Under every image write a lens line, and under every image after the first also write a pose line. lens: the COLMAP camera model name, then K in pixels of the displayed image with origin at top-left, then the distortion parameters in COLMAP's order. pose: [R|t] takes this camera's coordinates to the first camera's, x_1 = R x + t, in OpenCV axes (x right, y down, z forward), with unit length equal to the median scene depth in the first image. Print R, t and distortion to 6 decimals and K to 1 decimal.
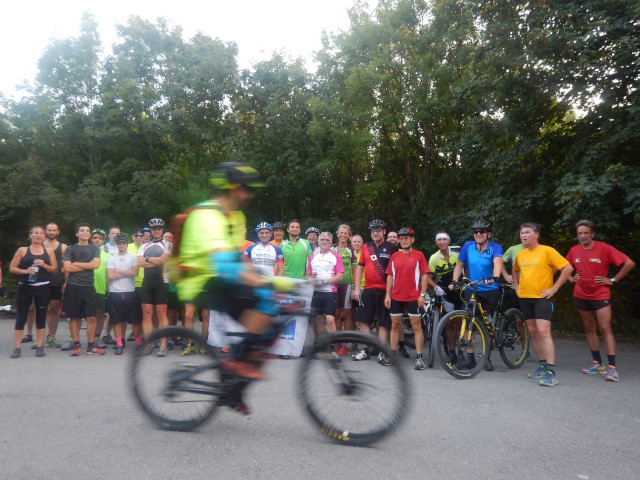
lens RADIAL K [[470.6, 0, 320.0], [0, 470.6, 240.0], [0, 0, 1]] dist [-0.045052, 0.001541]
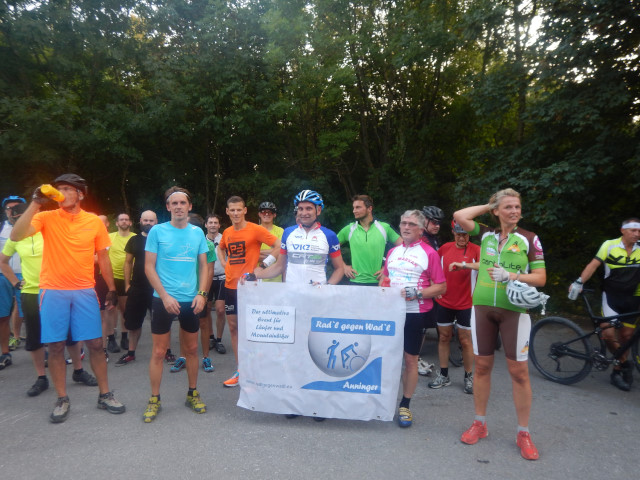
lens RADIAL K [[470.6, 0, 320.0], [0, 470.6, 240.0], [0, 0, 1]] dist [-0.045052, 0.001541]
pose [[0.962436, -0.009320, 0.271350, -0.240512], [-0.018792, 0.994727, 0.100817, -0.033130], [-0.270859, -0.102129, 0.957186, 0.391064]]
